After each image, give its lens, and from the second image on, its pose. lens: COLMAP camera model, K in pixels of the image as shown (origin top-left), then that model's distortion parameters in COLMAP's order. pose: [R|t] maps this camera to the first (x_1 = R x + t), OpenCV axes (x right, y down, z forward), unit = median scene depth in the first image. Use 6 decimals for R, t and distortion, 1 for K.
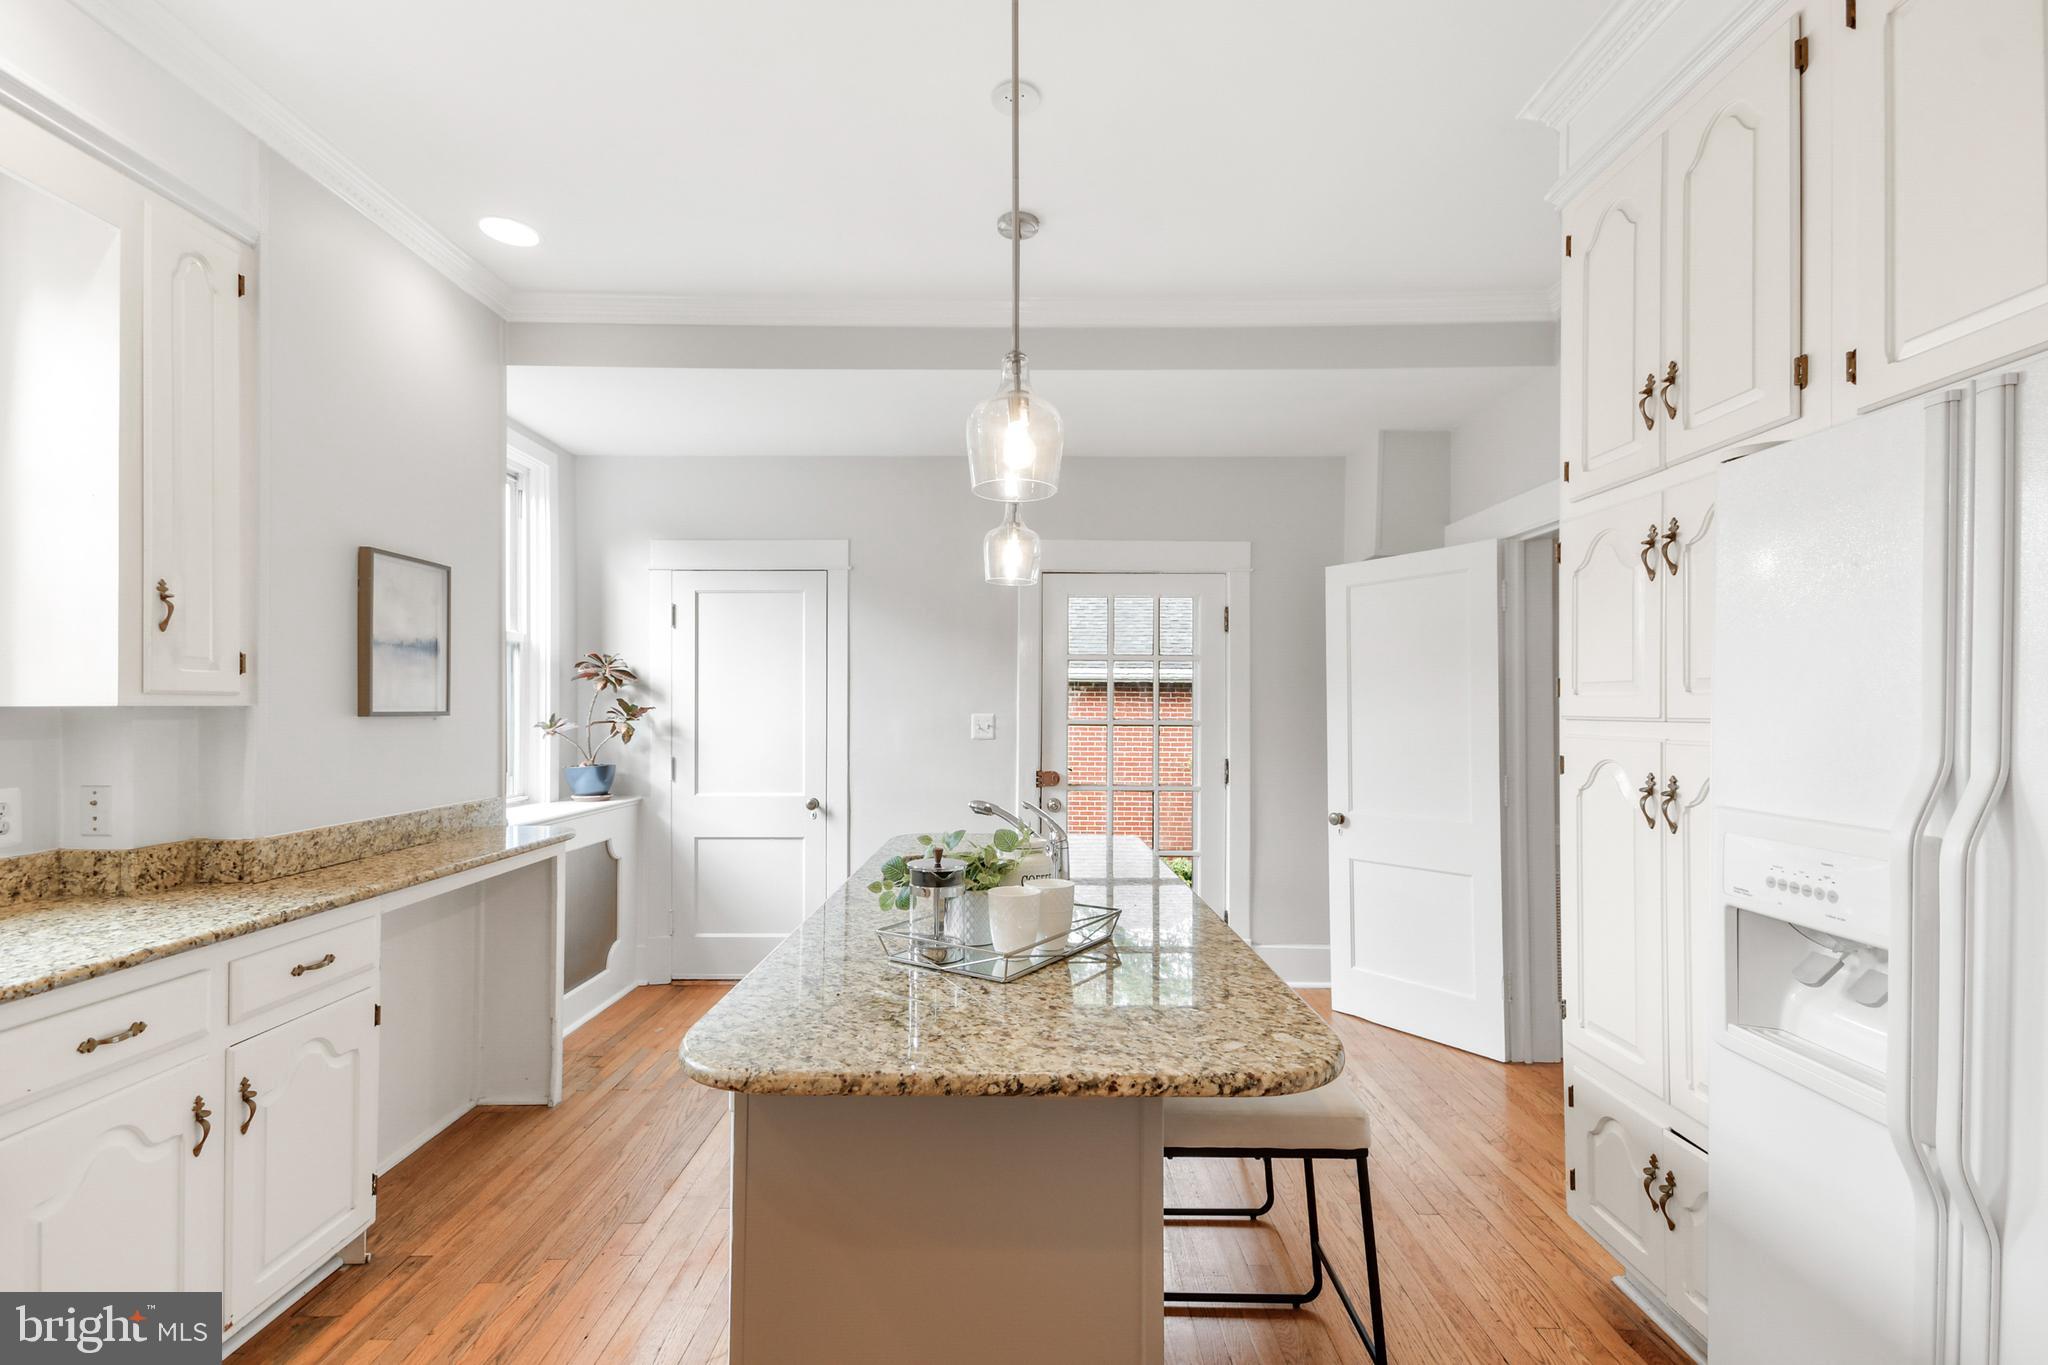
lens RADIAL K [[892.7, 0, 1017.2], [0, 892.7, 703.8], [0, 0, 1]] dist [0.037699, -0.011965]
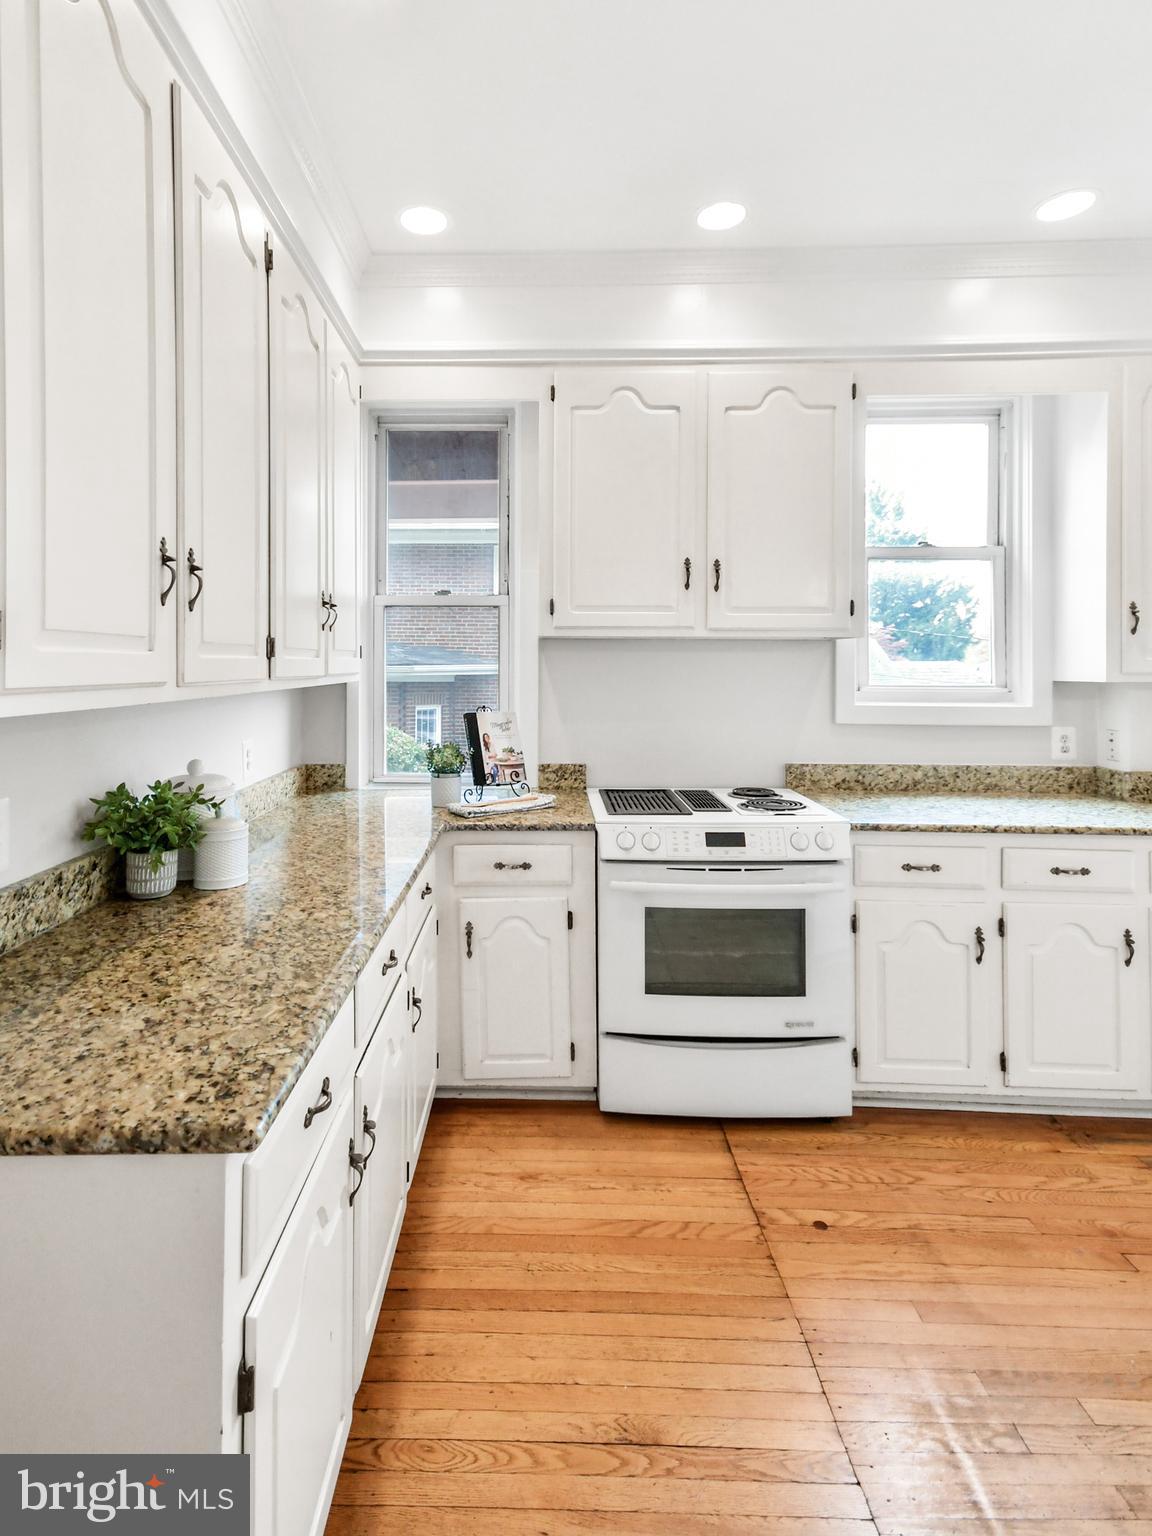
lens RADIAL K [[804.2, 0, 531.0], [0, 804.2, 661.2], [0, 0, 1]] dist [0.031331, -0.000493]
pose [[-0.008291, -0.006168, -0.999947, 0.430373], [0.003286, 0.999975, -0.006196, -0.025941], [0.999960, -0.003338, -0.008271, -0.020178]]
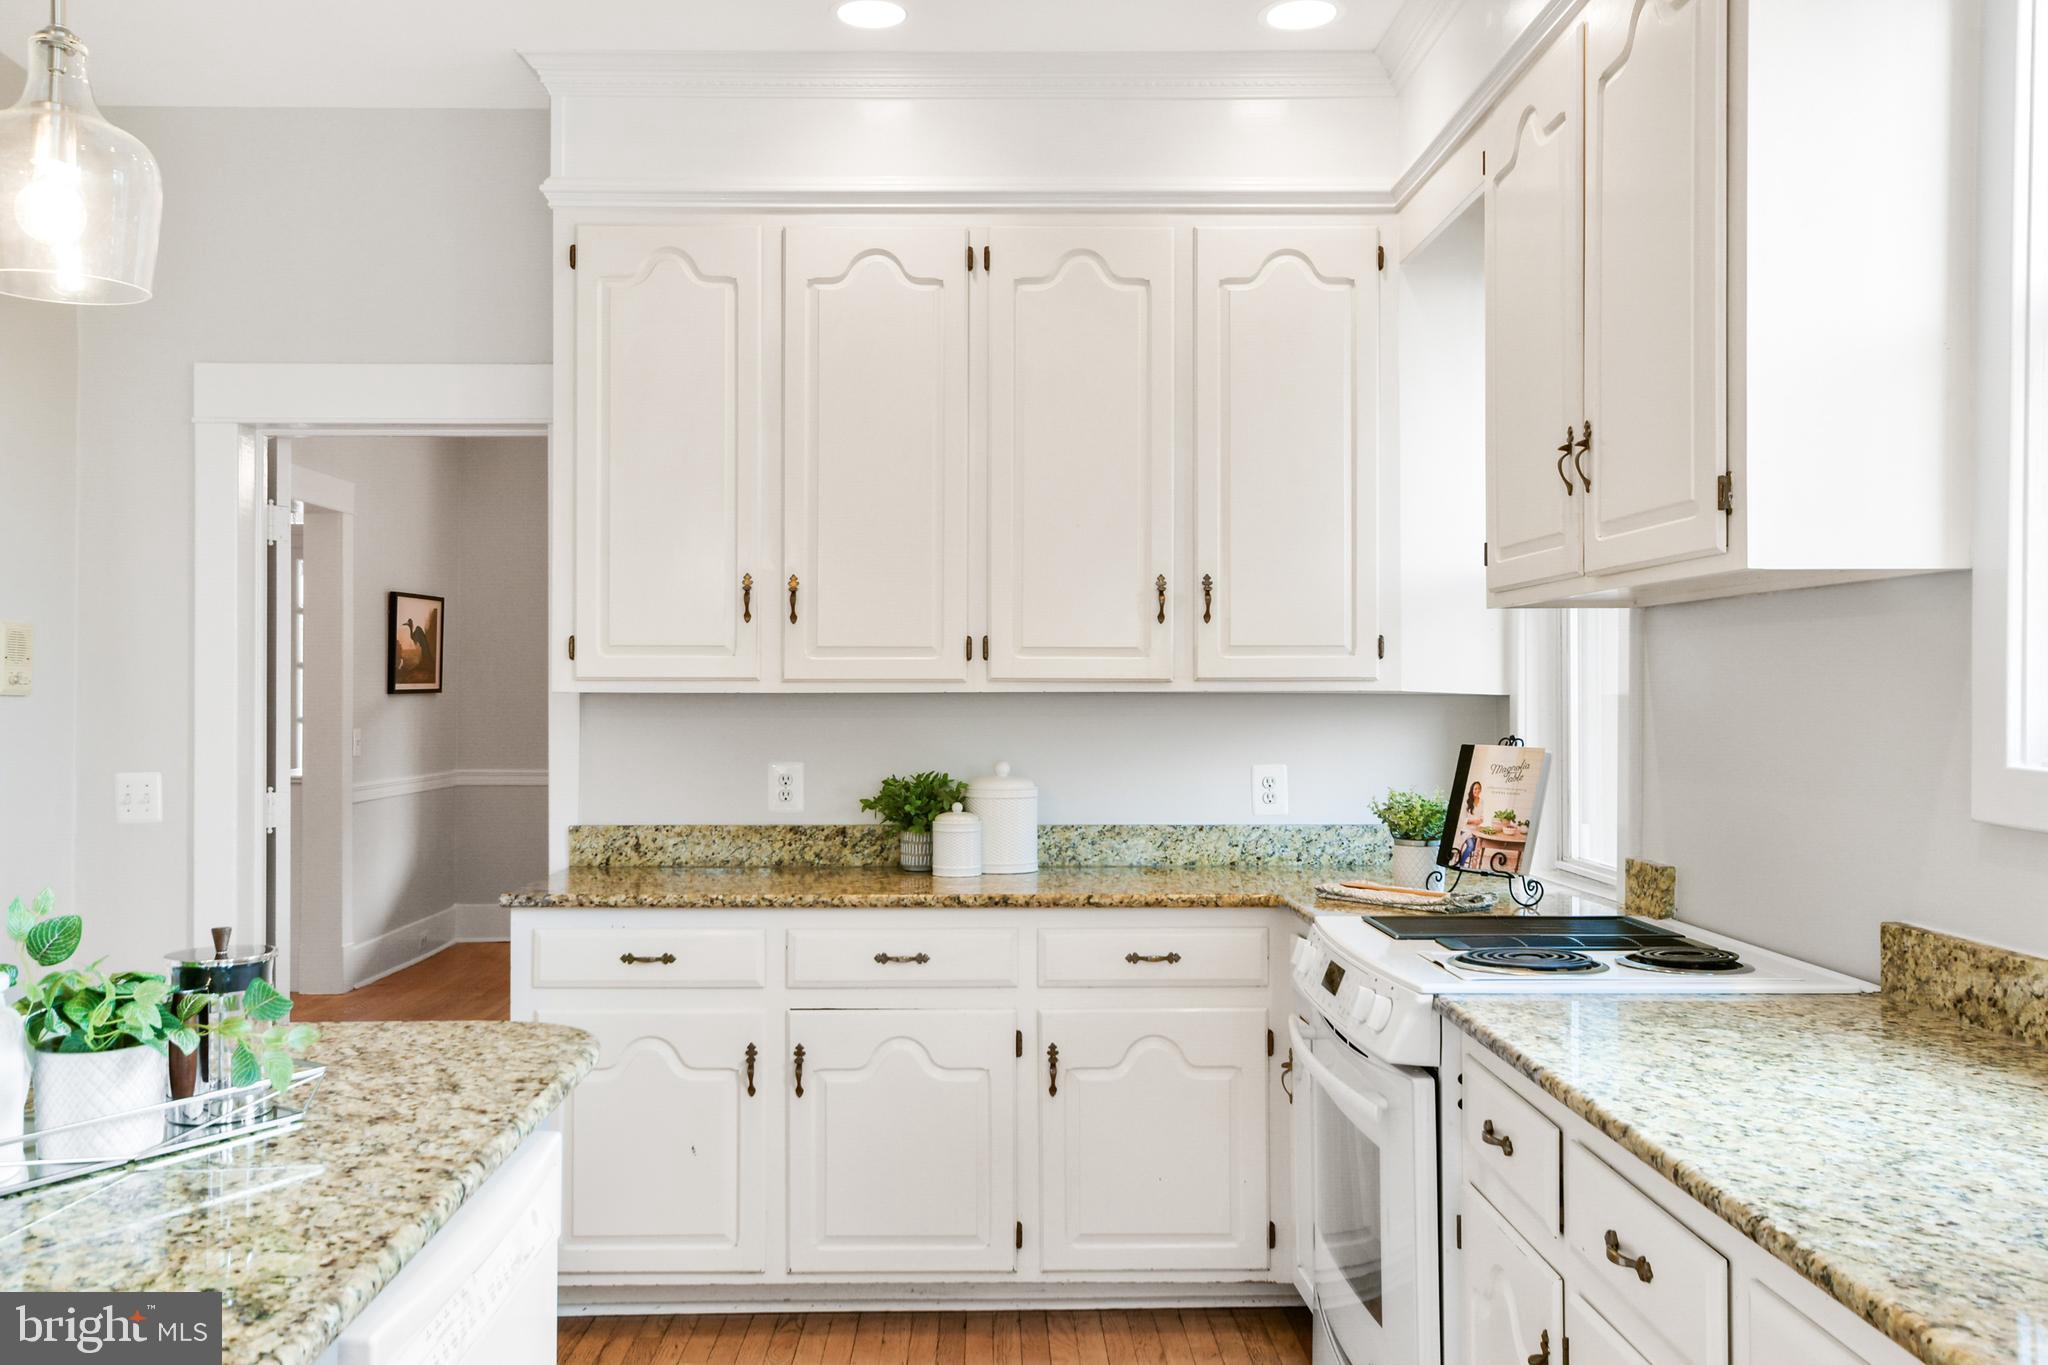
lens RADIAL K [[1719.0, 0, 980.3], [0, 1719.0, 676.5], [0, 0, 1]] dist [0.024058, 0.007670]
pose [[-0.999950, -0.003384, -0.009410, -0.400625], [-0.003258, 0.999904, -0.013448, 0.007875], [0.009455, -0.013417, -0.999865, 1.500366]]
